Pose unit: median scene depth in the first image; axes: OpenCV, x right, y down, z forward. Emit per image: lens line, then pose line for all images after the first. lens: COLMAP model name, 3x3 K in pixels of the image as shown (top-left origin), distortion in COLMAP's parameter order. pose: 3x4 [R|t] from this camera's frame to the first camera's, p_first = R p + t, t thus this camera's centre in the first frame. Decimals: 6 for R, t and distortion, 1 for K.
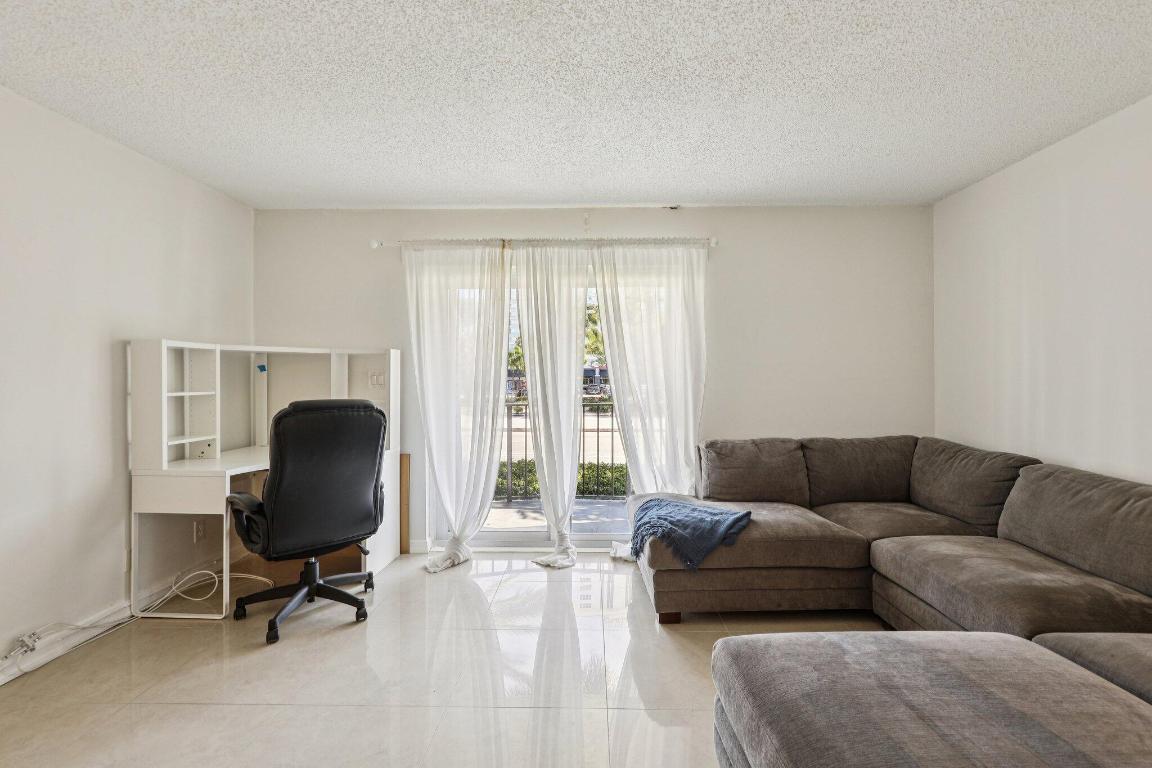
lens RADIAL K [[521.3, 0, 580.1], [0, 521.3, 380.1], [0, 0, 1]] dist [0.004369, 0.000229]
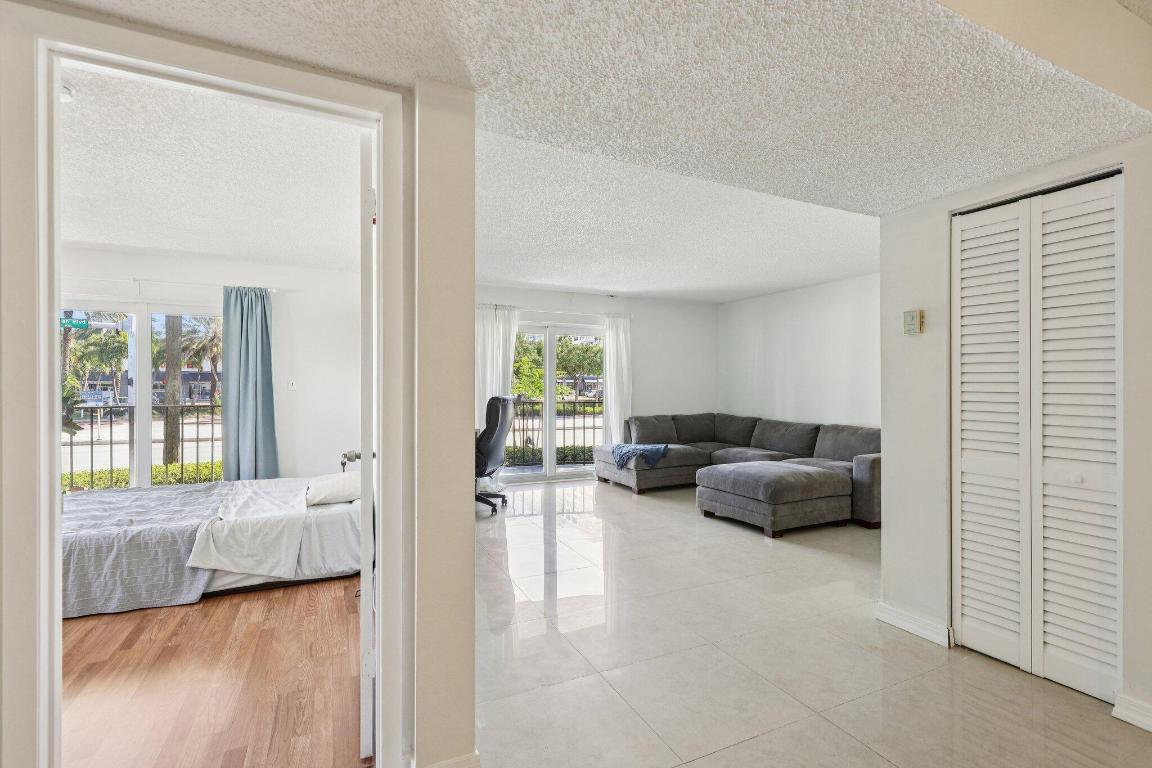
lens RADIAL K [[521.3, 0, 577.2], [0, 521.3, 385.9], [0, 0, 1]] dist [0.004369, 0.000229]
pose [[0.894288, 0.006005, 0.447452, -1.040650], [-0.006421, 0.999979, -0.000588, -0.000429], [-0.447446, -0.002347, 0.894308, -0.852390]]
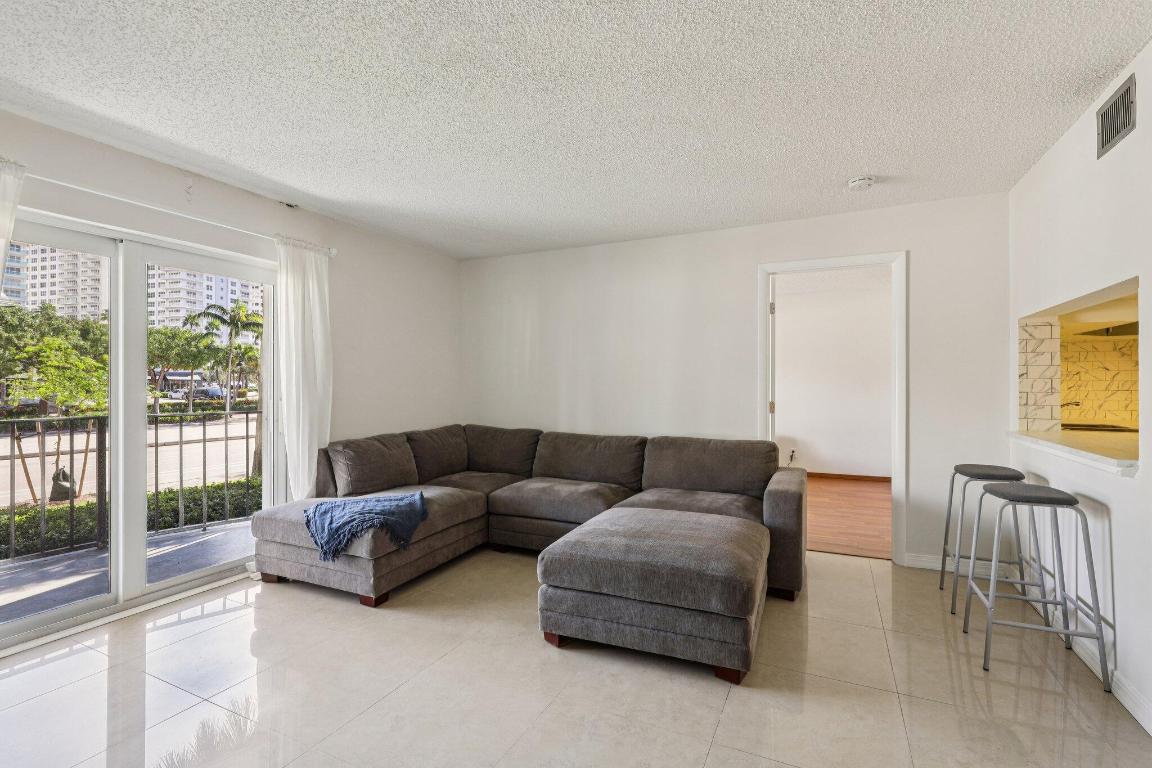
lens RADIAL K [[521.3, 0, 588.4], [0, 521.3, 382.0], [0, 0, 1]] dist [0.004369, 0.000229]
pose [[0.401718, 0.006829, 0.915738, -0.637892], [-0.002120, 0.999976, -0.006527, 0.001564], [-0.915761, 0.000680, 0.401723, 0.146254]]
